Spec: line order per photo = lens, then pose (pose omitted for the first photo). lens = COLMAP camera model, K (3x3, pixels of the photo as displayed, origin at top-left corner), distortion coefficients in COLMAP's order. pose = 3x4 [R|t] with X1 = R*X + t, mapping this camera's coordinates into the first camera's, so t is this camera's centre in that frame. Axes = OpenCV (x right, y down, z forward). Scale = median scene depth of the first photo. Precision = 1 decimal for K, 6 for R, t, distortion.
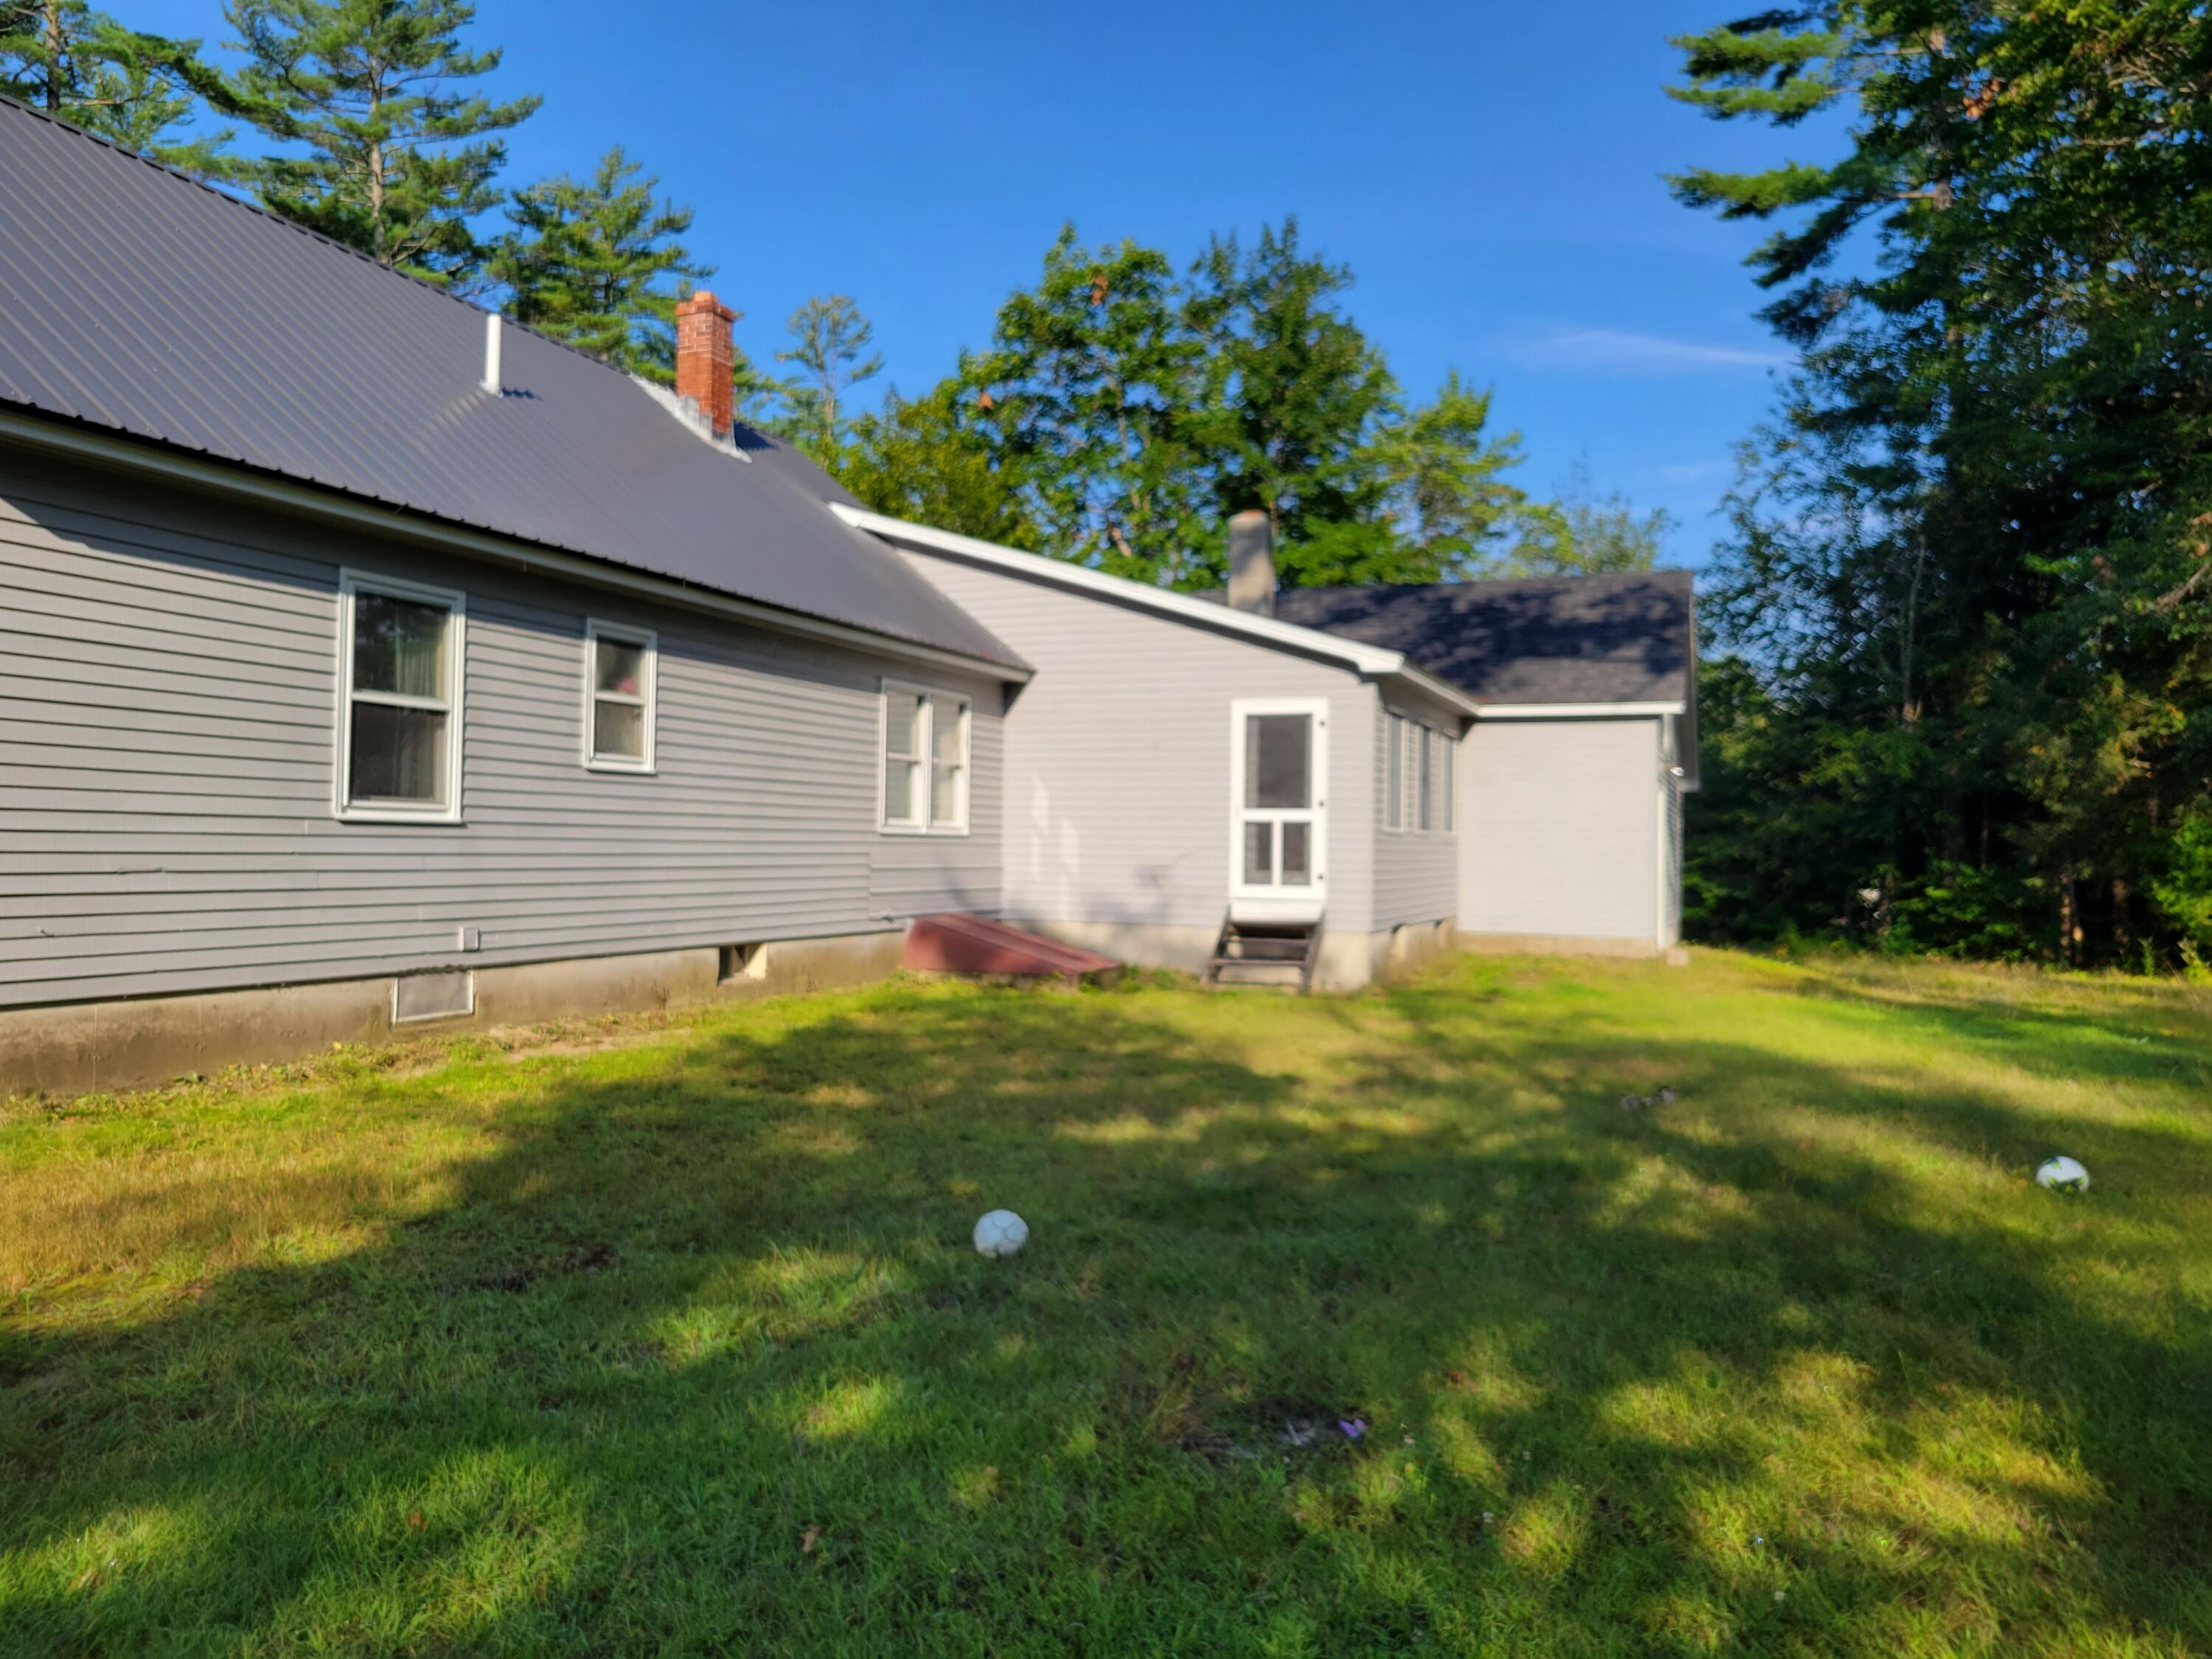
lens RADIAL K [[1641.5, 0, 1067.7], [0, 1641.5, 832.8], [0, 0, 1]] dist [0.066293, -0.055755]
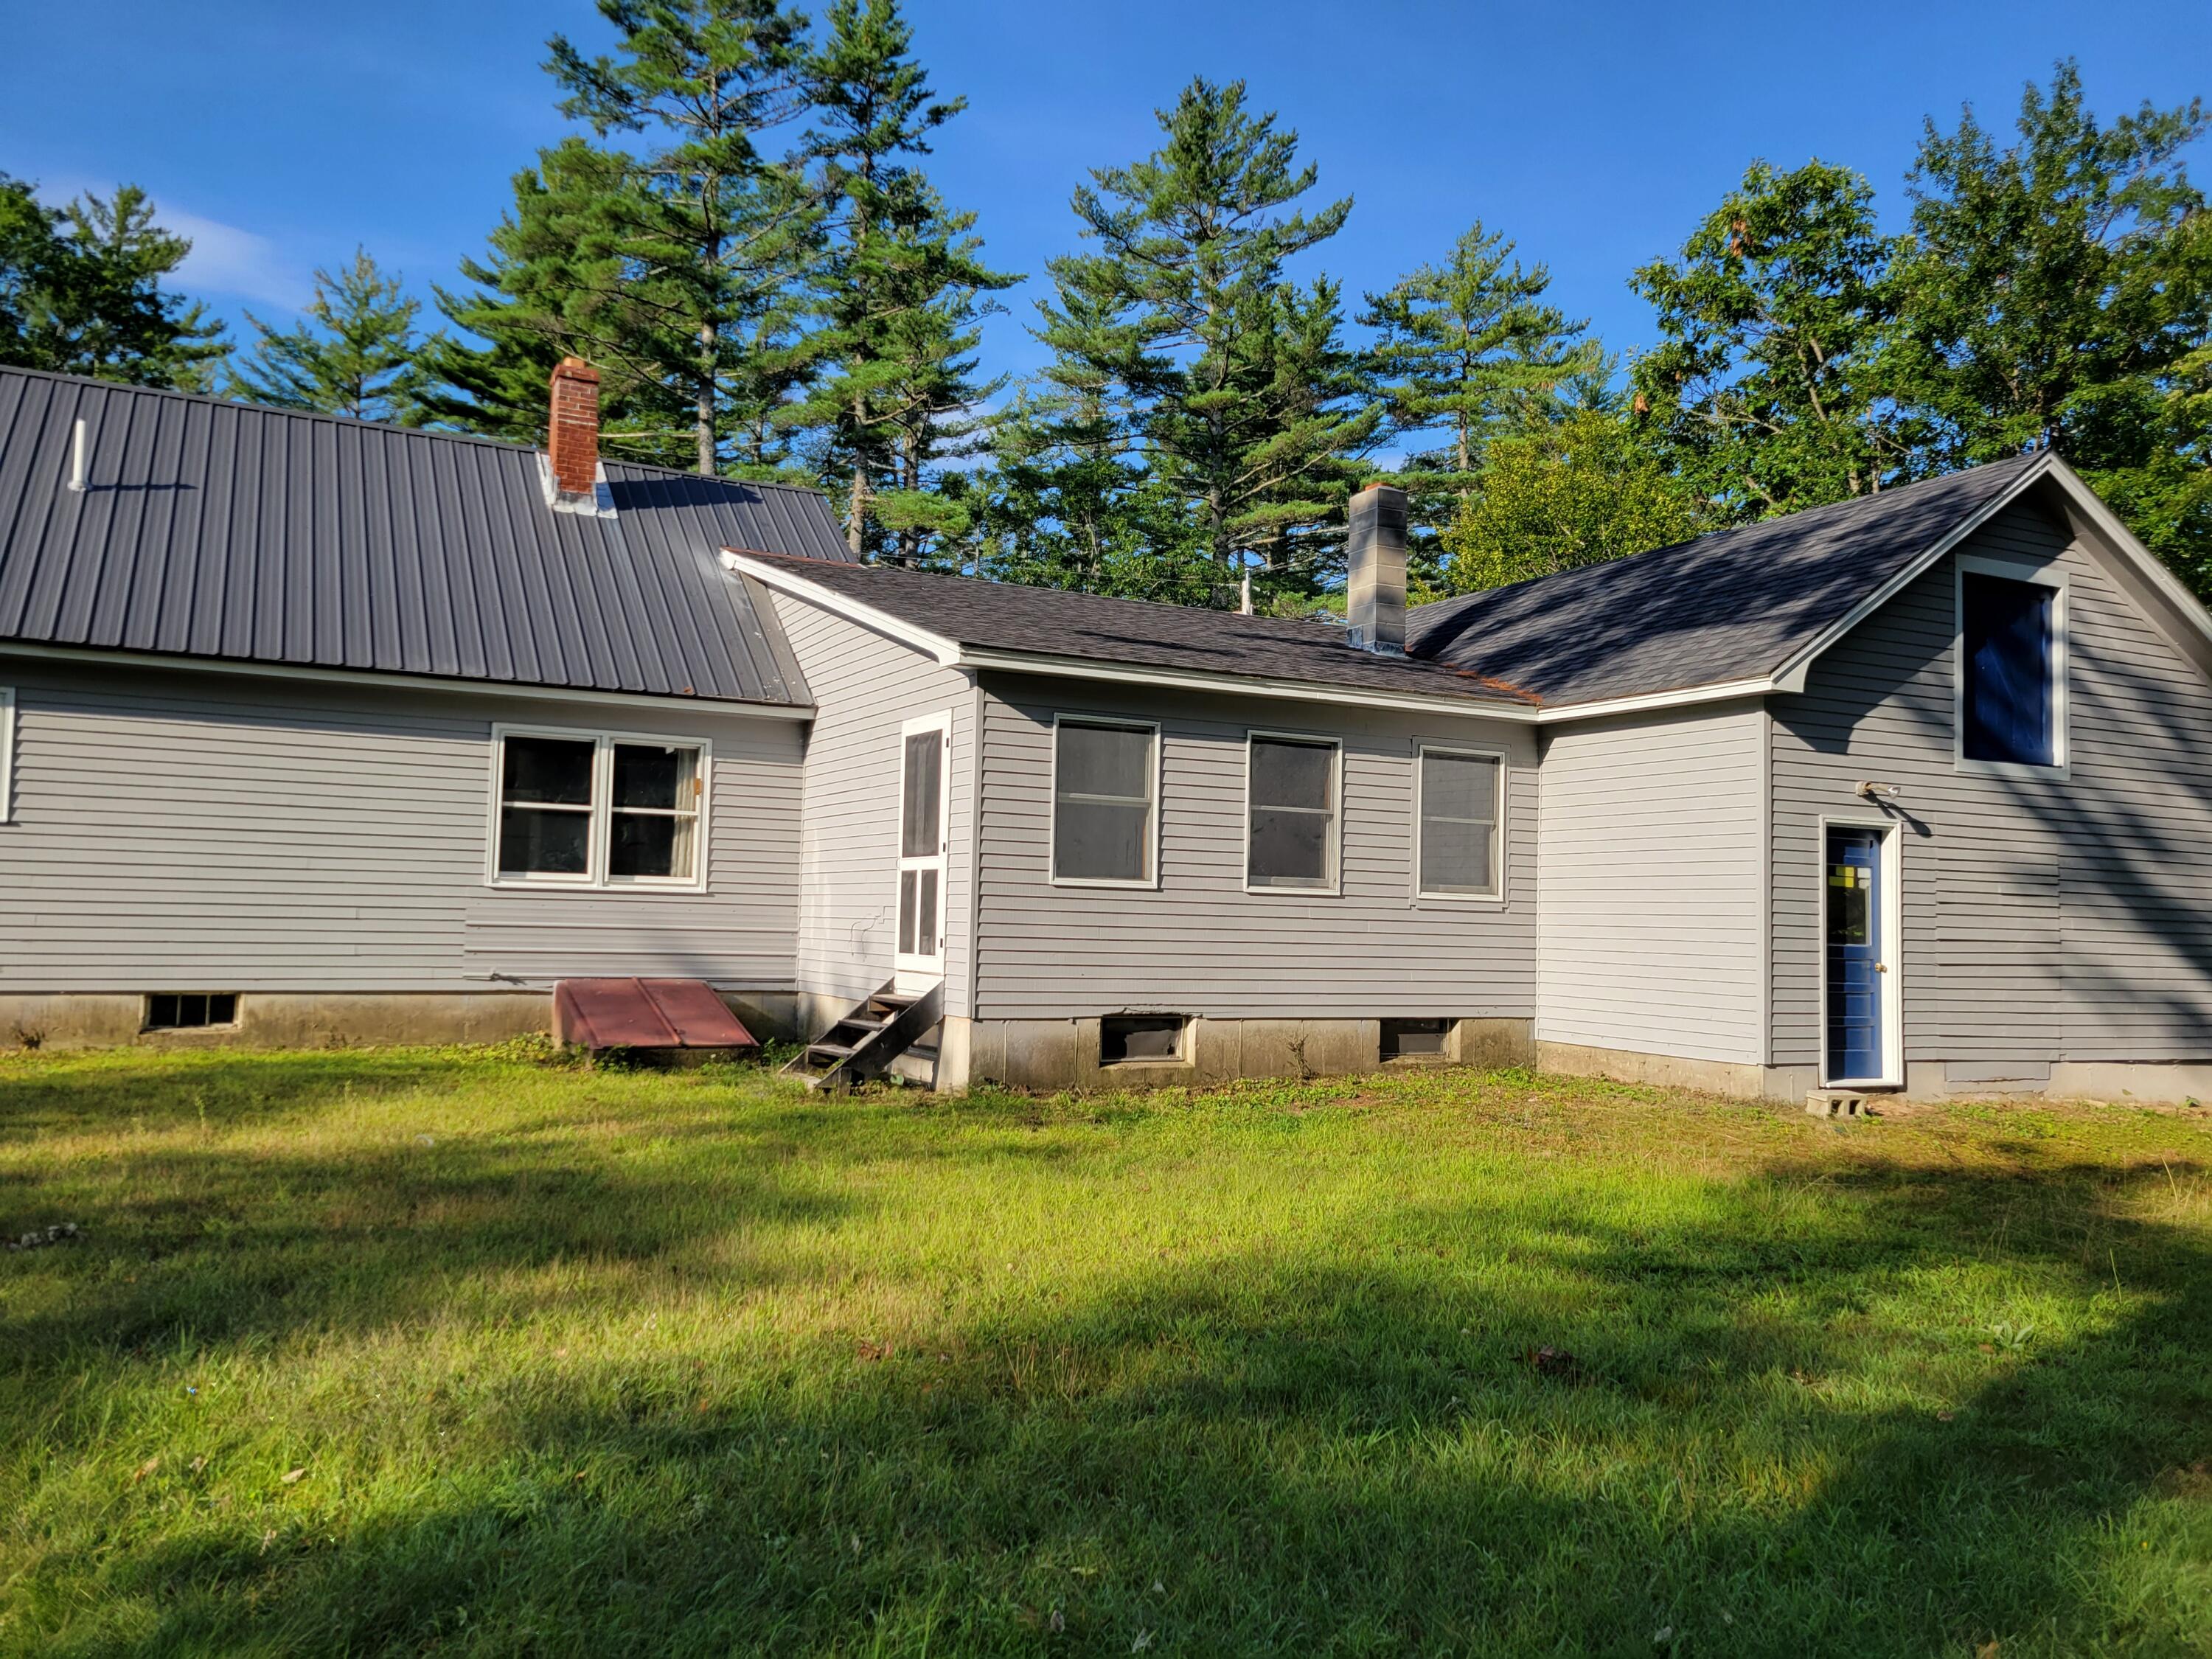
lens RADIAL K [[1641.5, 0, 1067.7], [0, 1641.5, 832.8], [0, 0, 1]] dist [0.066293, -0.055755]
pose [[0.765436, -0.028956, -0.642860, 0.638590], [-0.008571, 0.998440, -0.055177, 0.016119], [0.643455, 0.047744, 0.763994, 0.419797]]
